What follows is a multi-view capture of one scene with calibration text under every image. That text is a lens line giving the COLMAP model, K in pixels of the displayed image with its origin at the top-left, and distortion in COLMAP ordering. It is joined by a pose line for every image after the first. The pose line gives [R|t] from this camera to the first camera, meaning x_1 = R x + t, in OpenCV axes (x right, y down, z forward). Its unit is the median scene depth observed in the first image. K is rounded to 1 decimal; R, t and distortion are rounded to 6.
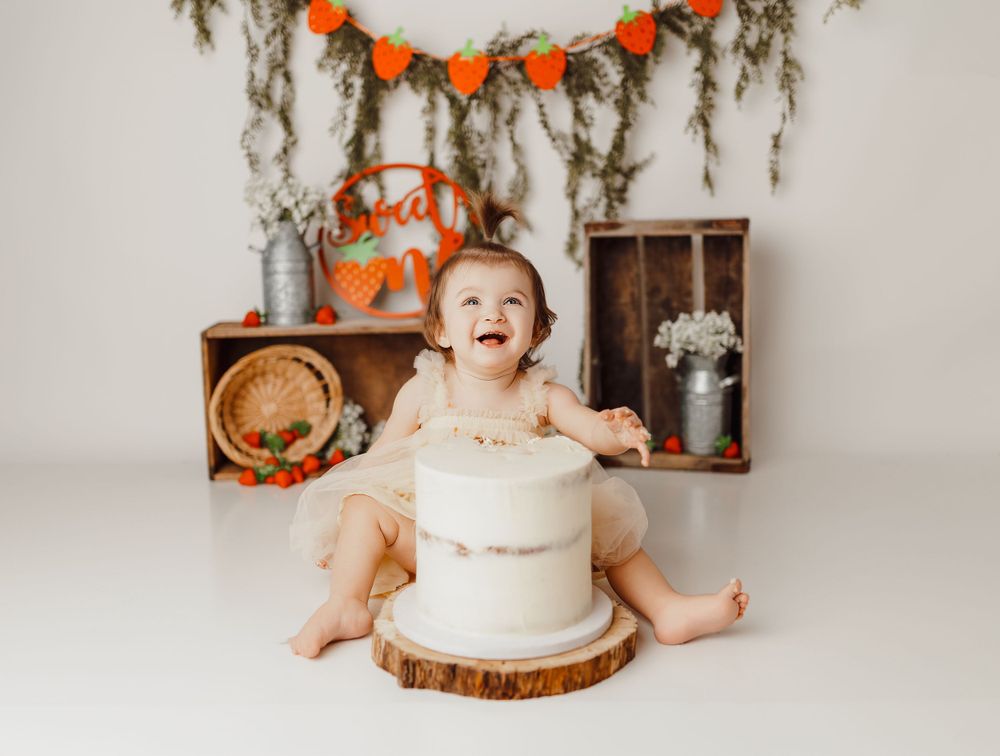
lens RADIAL K [[1135.5, 0, 467.3], [0, 1135.5, 382.5], [0, 0, 1]] dist [0.006642, 0.009960]
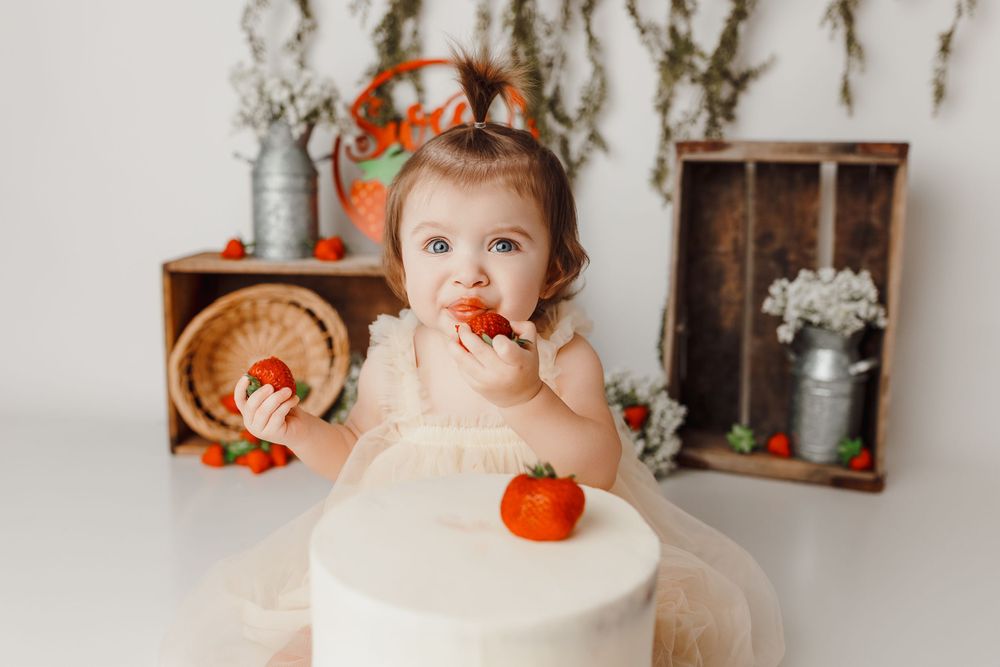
lens RADIAL K [[971.0, 0, 500.0], [0, 971.0, 333.5], [0, 0, 1]] dist [0.002708, 0.003501]
pose [[0.995723, 0.055645, -0.073746, 0.040753], [-0.053858, 0.998210, 0.026006, -0.024743], [0.075061, -0.021923, 0.996938, 0.346111]]
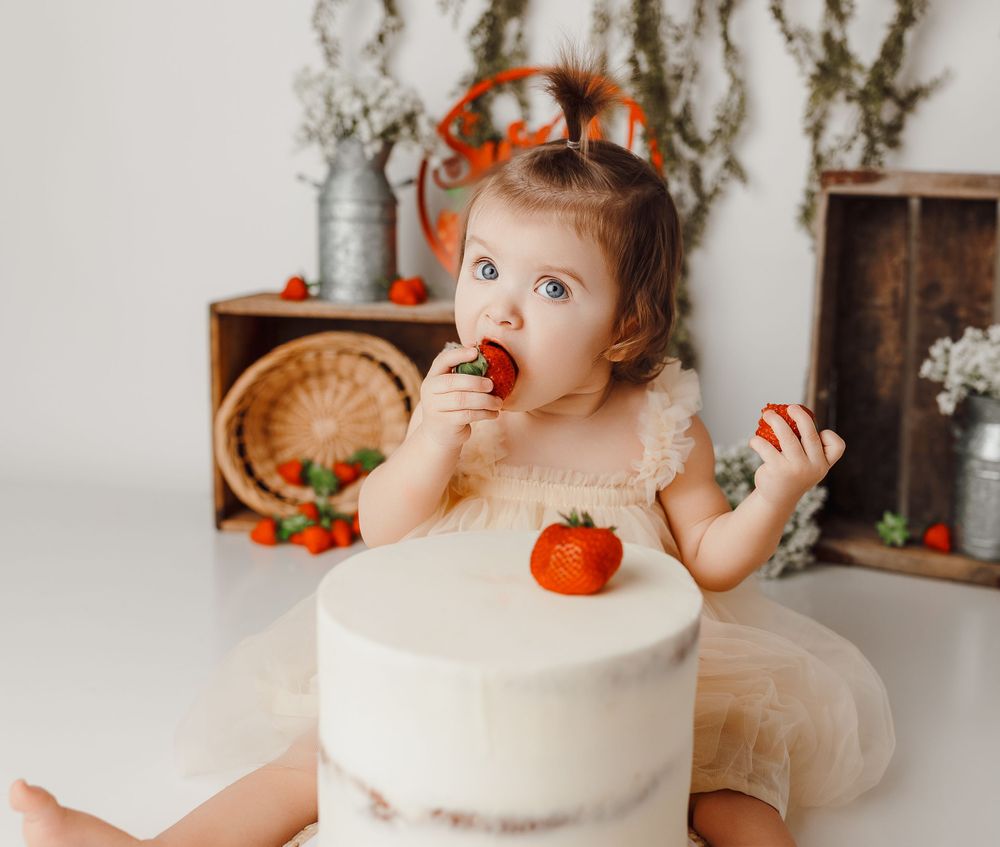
lens RADIAL K [[1232.2, 0, 637.7], [0, 1232.2, 428.2], [0, 0, 1]] dist [0.001233, 0.010458]
pose [[0.991839, 0.080279, -0.099050, 0.078614], [-0.077272, 0.996436, 0.033834, -0.014903], [0.101413, -0.025904, 0.994507, 0.308670]]
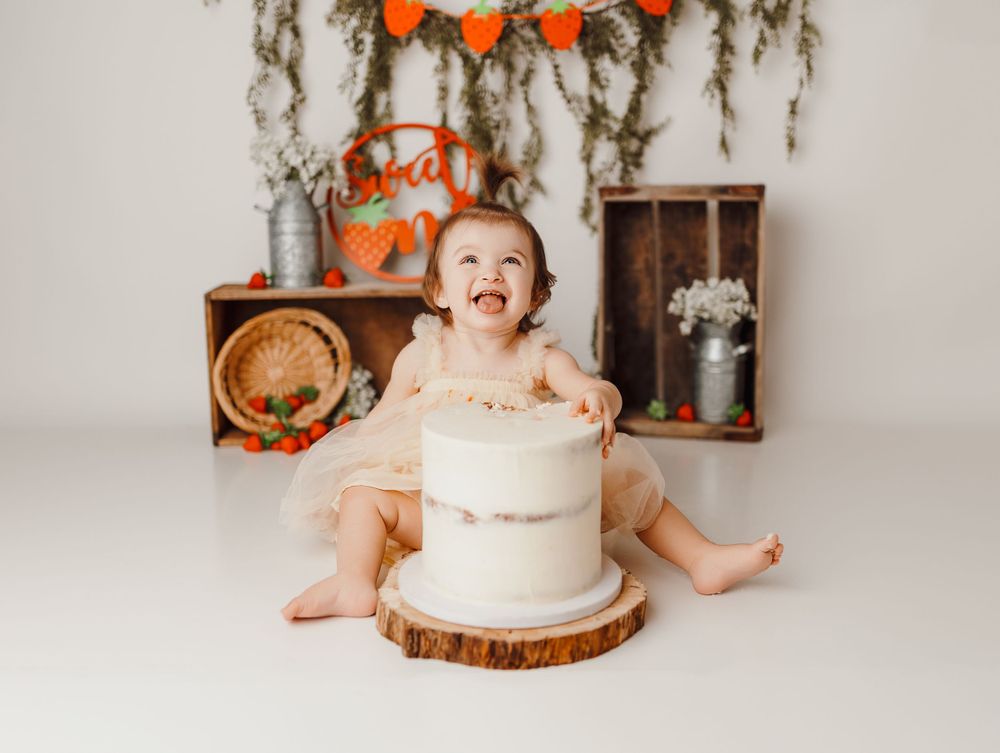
lens RADIAL K [[1136.5, 0, 528.7], [0, 1136.5, 381.9], [0, 0, 1]] dist [0.007656, 0.007451]
pose [[0.999141, 0.007871, 0.040691, 0.003444], [-0.008941, 0.999617, 0.026172, 0.002984], [-0.040469, -0.026513, 0.998829, 0.014246]]
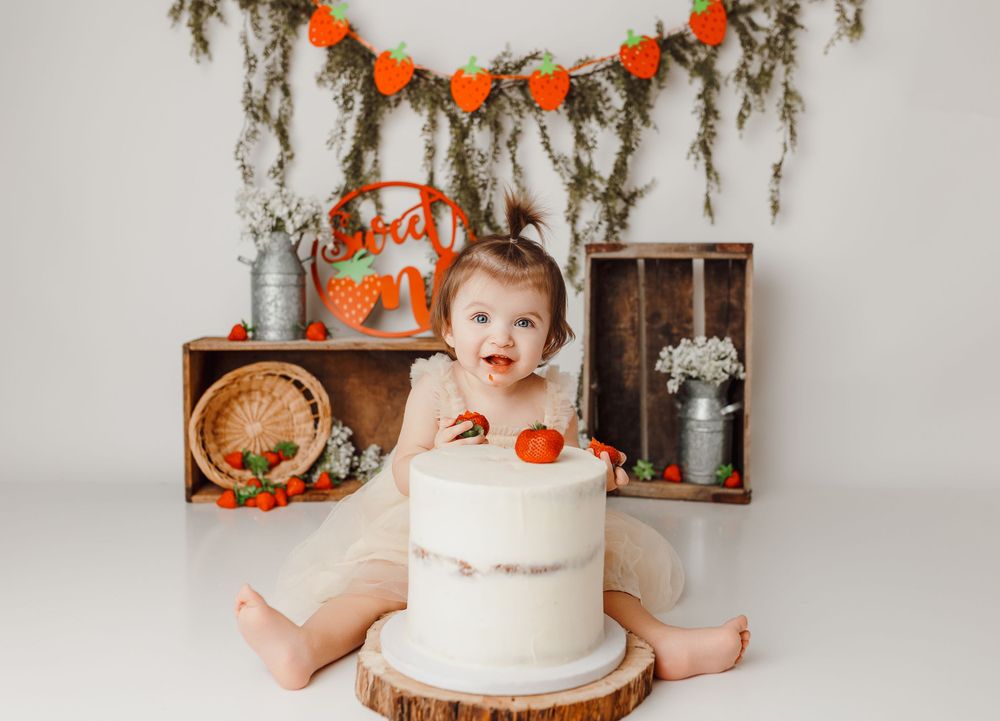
lens RADIAL K [[1054.4, 0, 514.4], [0, 1054.4, 358.2], [0, 0, 1]] dist [0.003490, 0.009142]
pose [[0.998134, 0.024639, 0.055862, -0.006631], [-0.020615, 0.997227, -0.071501, 0.023467], [-0.057469, 0.070216, 0.995875, 0.100896]]
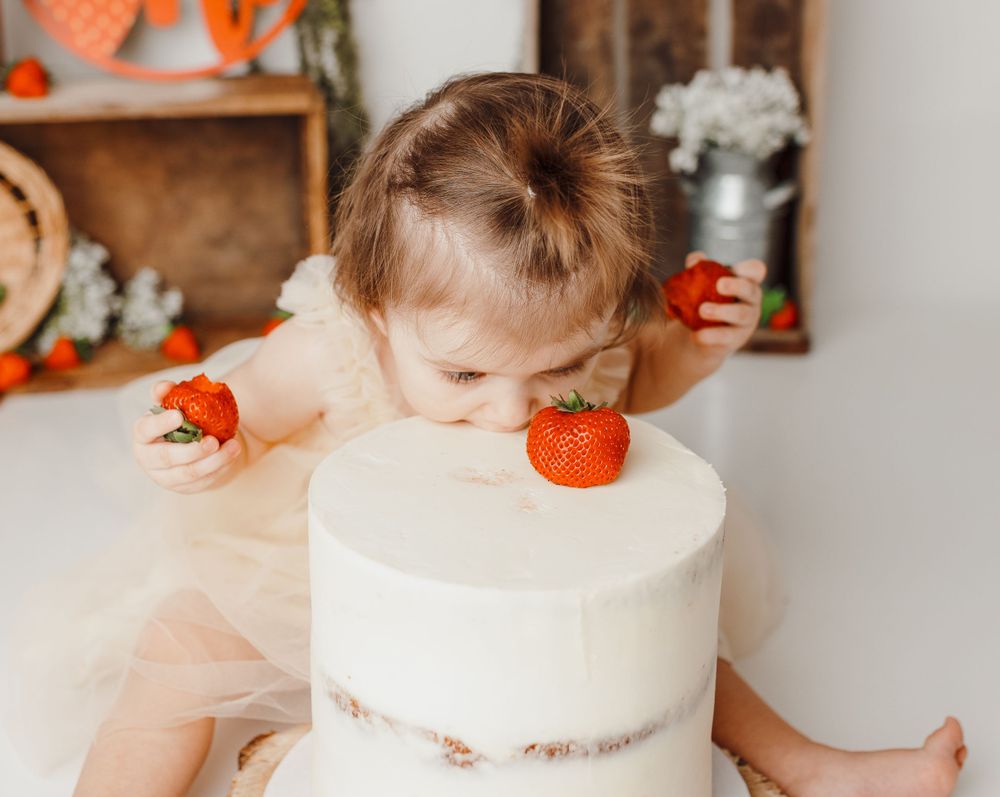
lens RADIAL K [[1517.8, 0, 499.0], [0, 1517.8, 269.7], [0, 0, 1]] dist [0.006499, 0.011159]
pose [[0.981393, -0.029788, 0.189684, -0.048042], [0.007182, 0.992897, 0.118762, -0.052371], [-0.191874, -0.115190, 0.974636, 0.281179]]
